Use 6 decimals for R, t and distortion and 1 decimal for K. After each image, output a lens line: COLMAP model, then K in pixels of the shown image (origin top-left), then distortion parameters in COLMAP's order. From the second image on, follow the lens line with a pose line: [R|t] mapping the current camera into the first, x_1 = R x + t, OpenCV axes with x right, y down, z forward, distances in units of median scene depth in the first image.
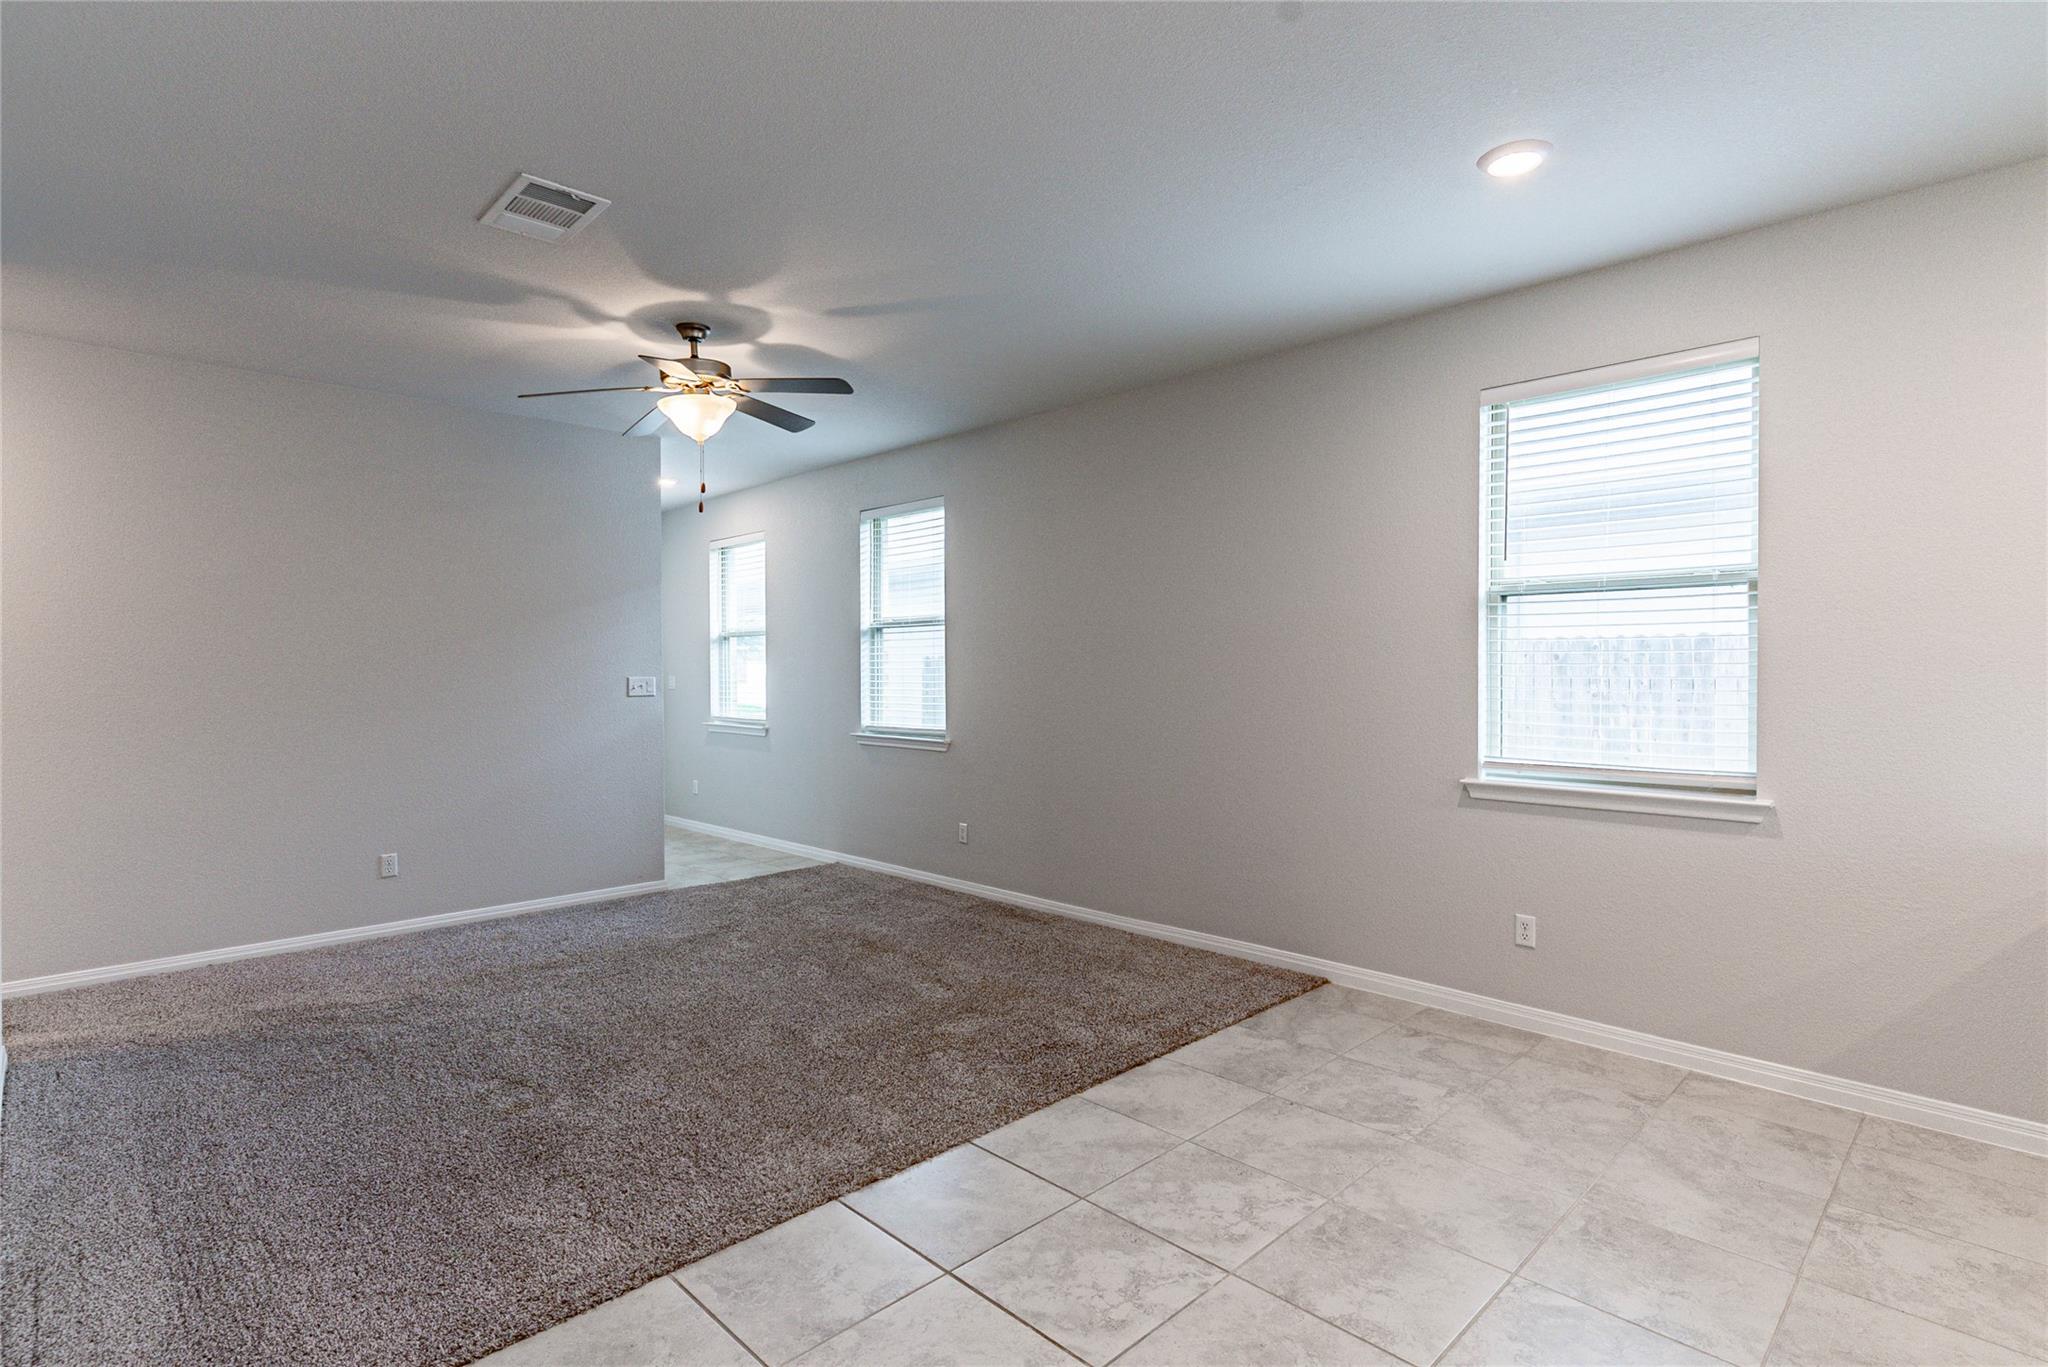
lens RADIAL K [[990.4, 0, 1035.9], [0, 990.4, 670.3], [0, 0, 1]] dist [0.003620, -0.002372]
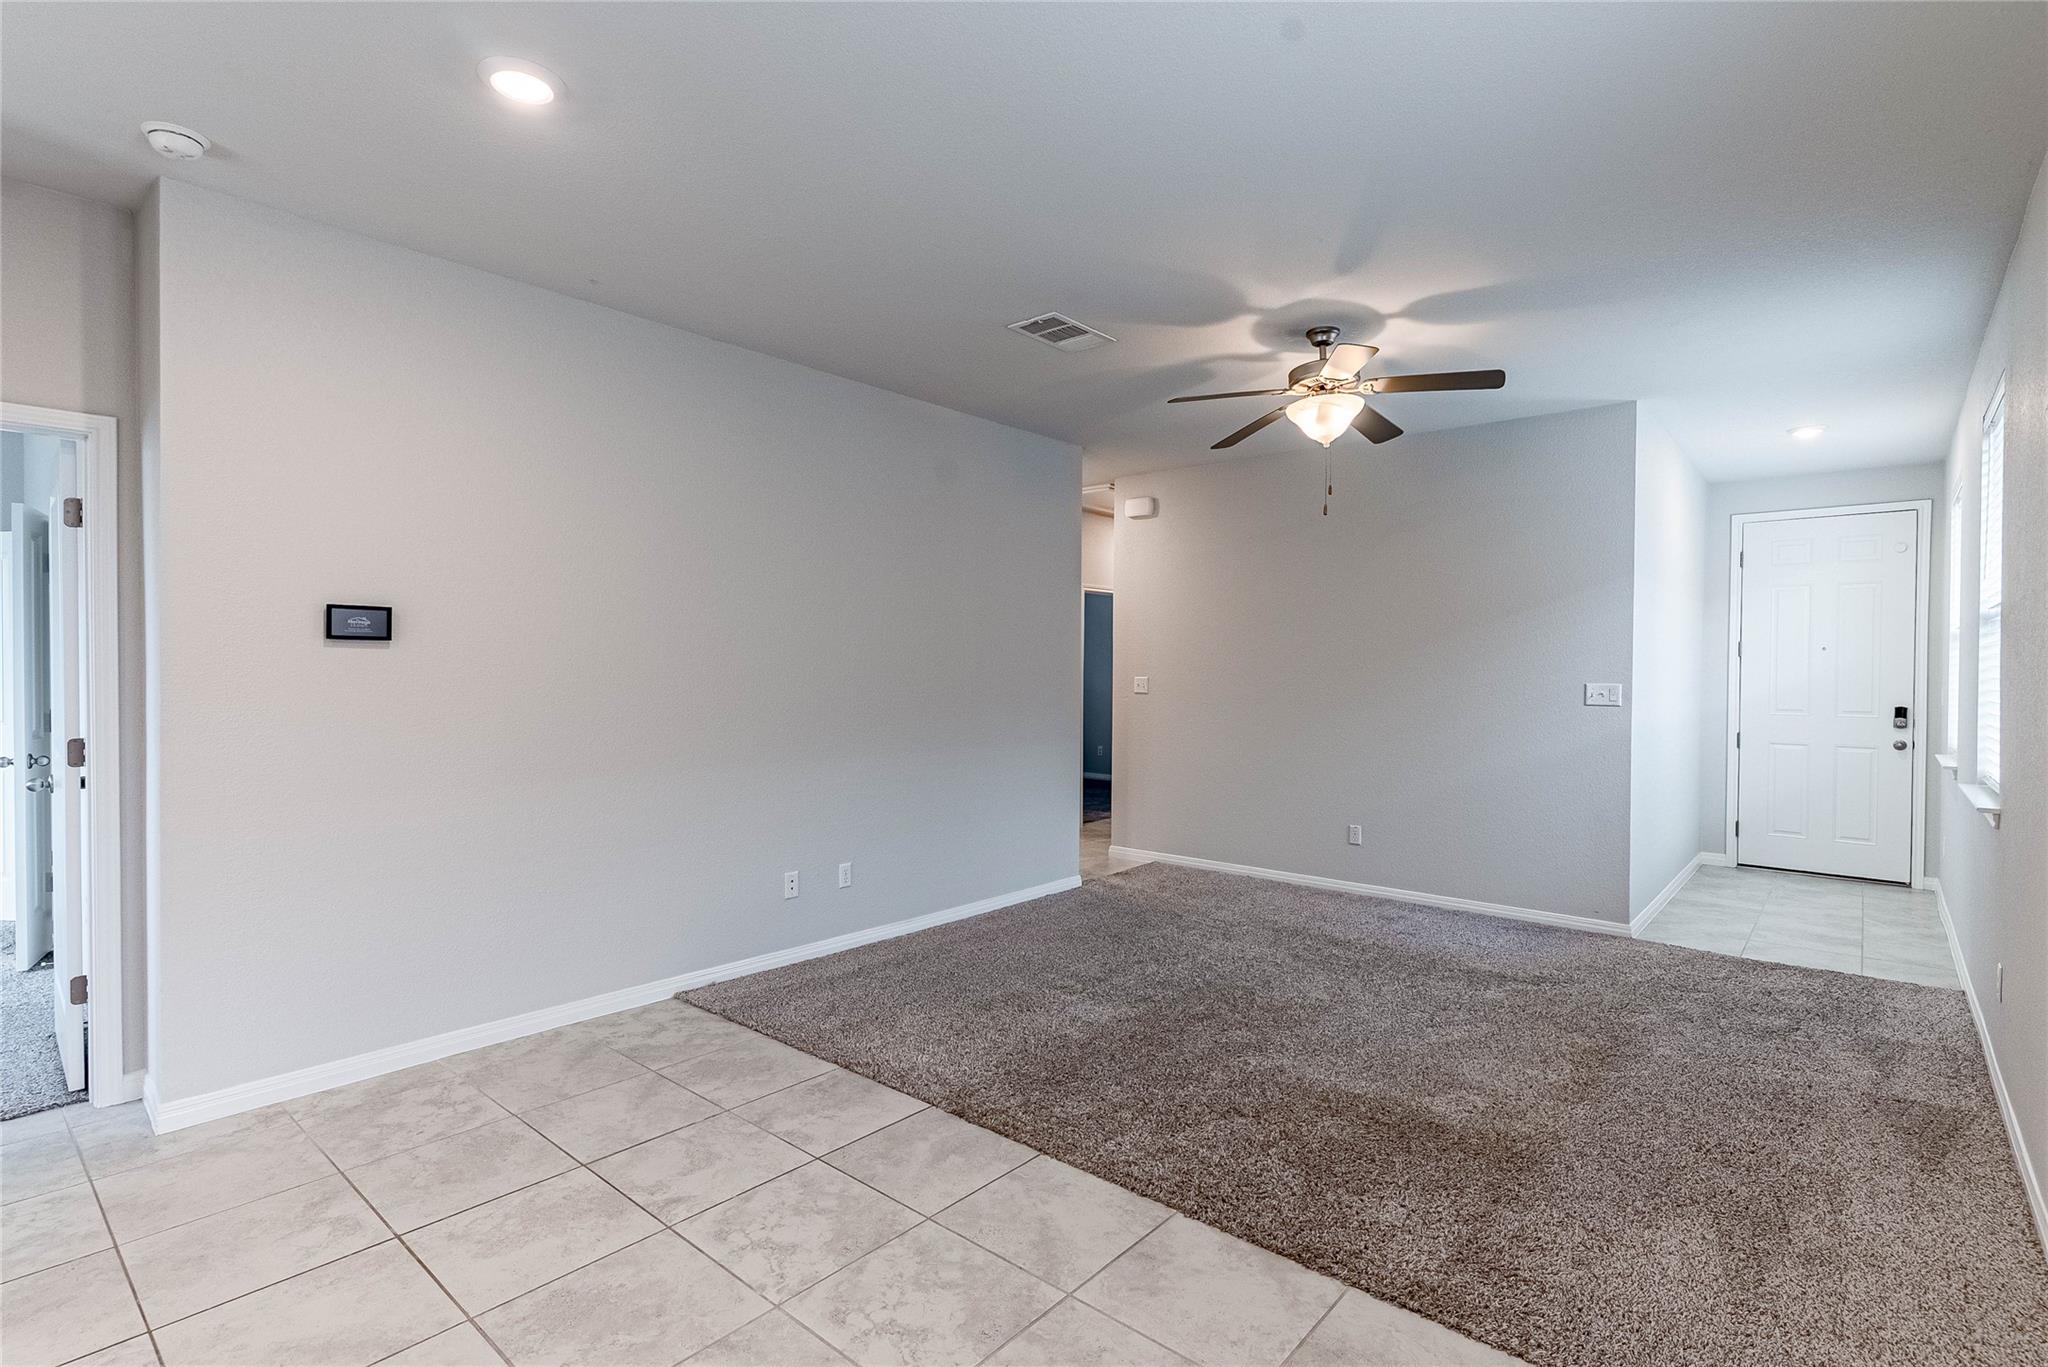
lens RADIAL K [[990.4, 0, 1036.1], [0, 990.4, 667.7], [0, 0, 1]] dist [0.003620, -0.002372]
pose [[0.081607, 0.001585, -0.996663, 0.687379], [-0.011961, 0.999928, 0.000610, -0.003143], [0.996593, 0.011871, 0.081620, 0.689508]]
